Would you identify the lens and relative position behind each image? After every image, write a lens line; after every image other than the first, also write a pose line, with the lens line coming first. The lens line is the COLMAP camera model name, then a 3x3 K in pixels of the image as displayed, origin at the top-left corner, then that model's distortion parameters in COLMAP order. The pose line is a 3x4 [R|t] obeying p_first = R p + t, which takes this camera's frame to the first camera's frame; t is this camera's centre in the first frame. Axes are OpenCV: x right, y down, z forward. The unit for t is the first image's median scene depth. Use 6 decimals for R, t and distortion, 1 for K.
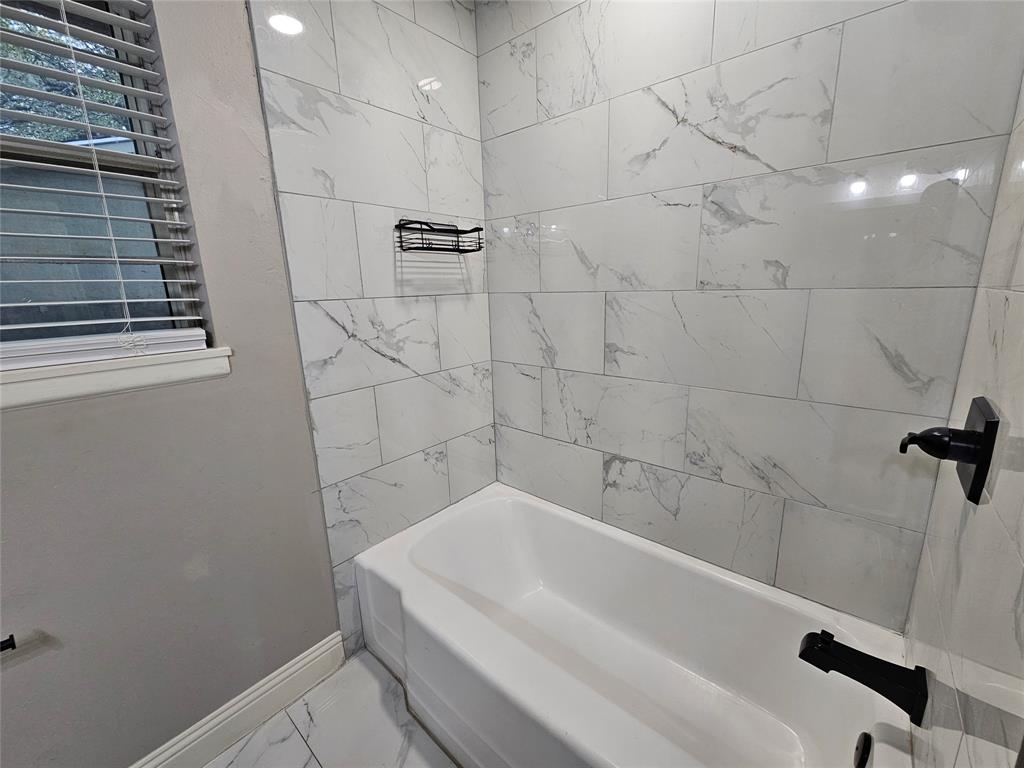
lens RADIAL K [[413.5, 0, 514.9], [0, 413.5, 382.4], [0, 0, 1]] dist [-0.000310, 0.000049]
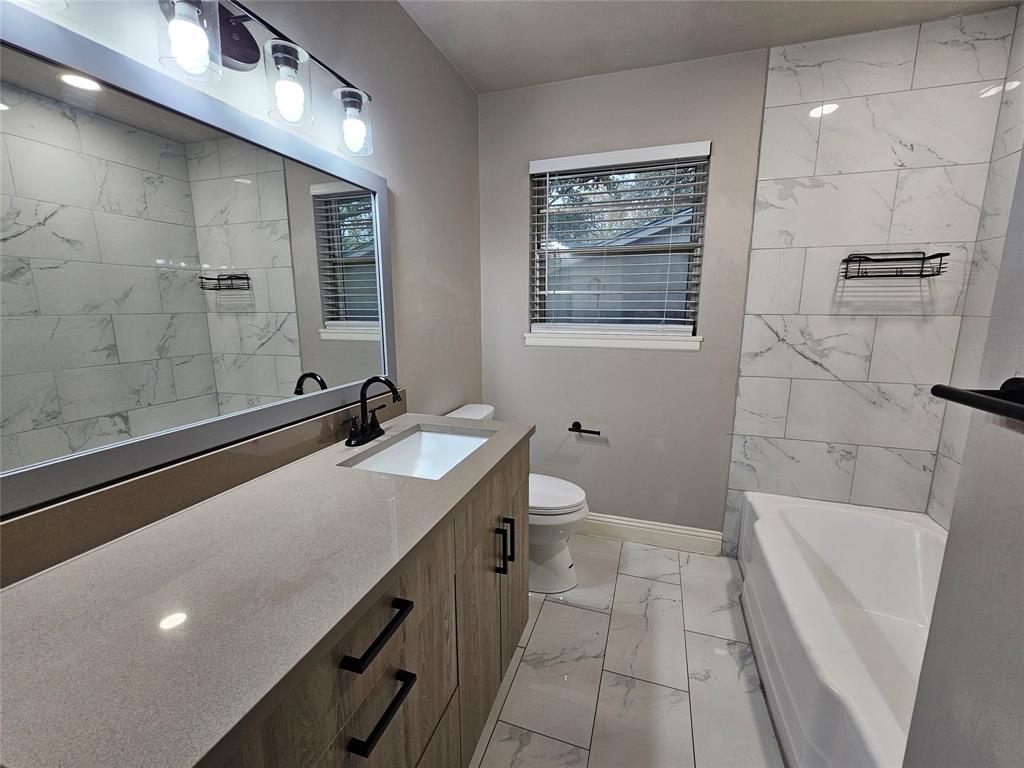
lens RADIAL K [[413.6, 0, 518.8], [0, 413.6, 378.2], [0, 0, 1]] dist [-0.000296, -0.000271]
pose [[0.372507, 0.187345, -0.908922, 0.555909], [-0.221999, 0.968965, 0.108739, 0.058411], [0.901085, 0.161274, 0.402537, -0.354469]]
